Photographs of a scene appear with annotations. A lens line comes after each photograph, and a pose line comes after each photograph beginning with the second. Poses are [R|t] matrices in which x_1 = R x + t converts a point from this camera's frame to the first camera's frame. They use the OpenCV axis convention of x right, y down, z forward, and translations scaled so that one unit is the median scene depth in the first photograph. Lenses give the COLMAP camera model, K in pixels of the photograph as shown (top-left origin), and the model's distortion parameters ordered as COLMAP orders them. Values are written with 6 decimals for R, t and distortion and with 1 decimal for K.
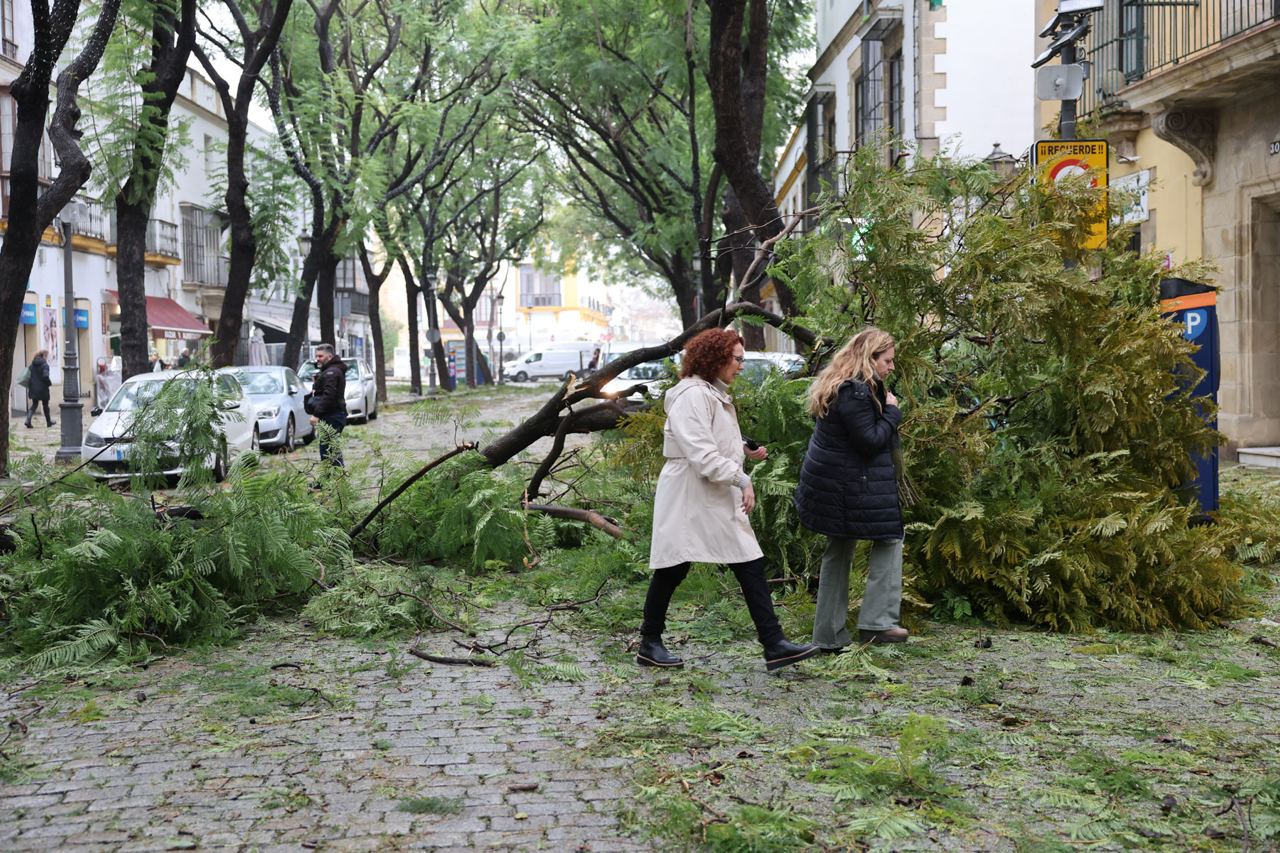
lens RADIAL K [[1270.8, 0, 640.0], [0, 1270.8, 426.5], [0, 0, 1]] dist [0.004159, 0.003357]
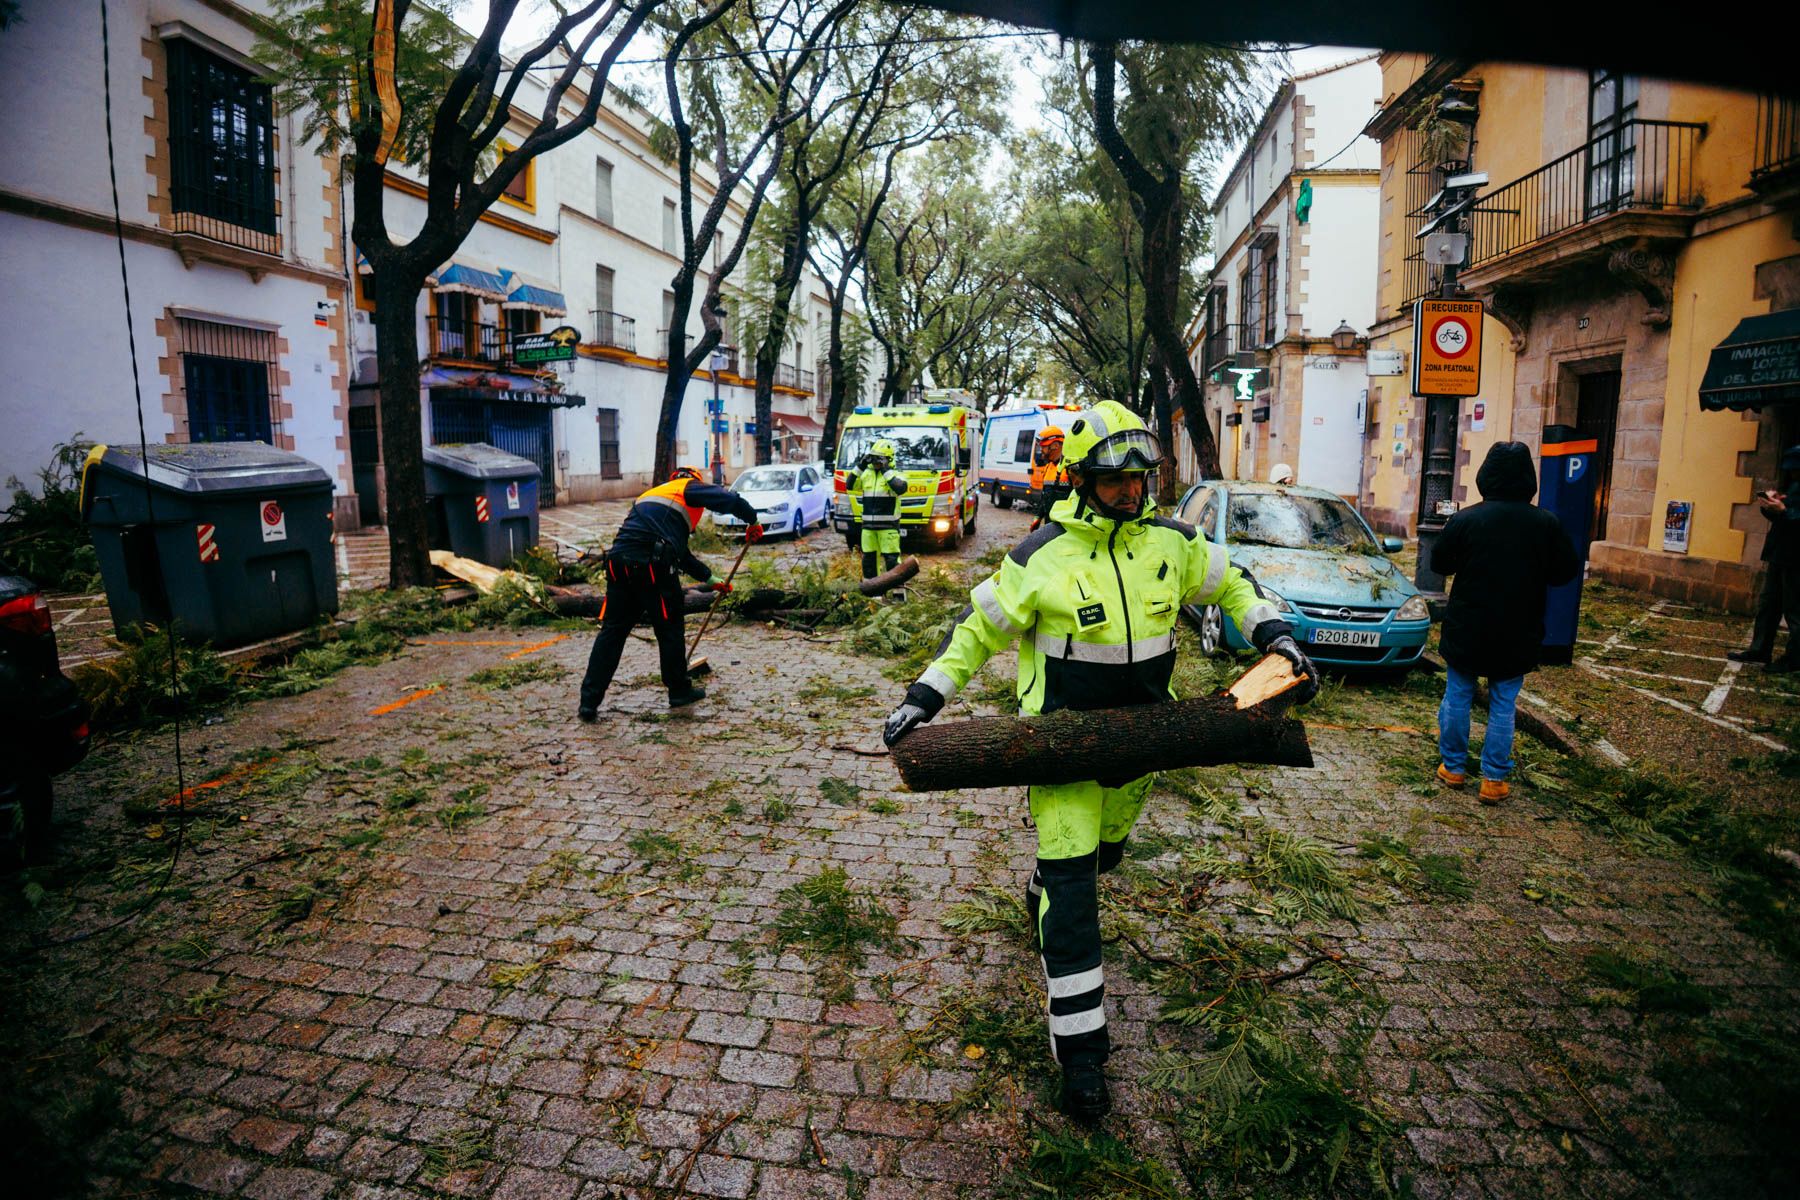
lens RADIAL K [[1036.7, 0, 900.0], [0, 1036.7, 600.0], [0, 0, 1]] dist [-0.134104, 0.000076]
pose [[0.985690, 0.047801, -0.161651, -0.015185], [-0.035820, 0.996446, 0.076232, 0.026518], [0.164720, -0.069351, 0.983899, -0.249864]]
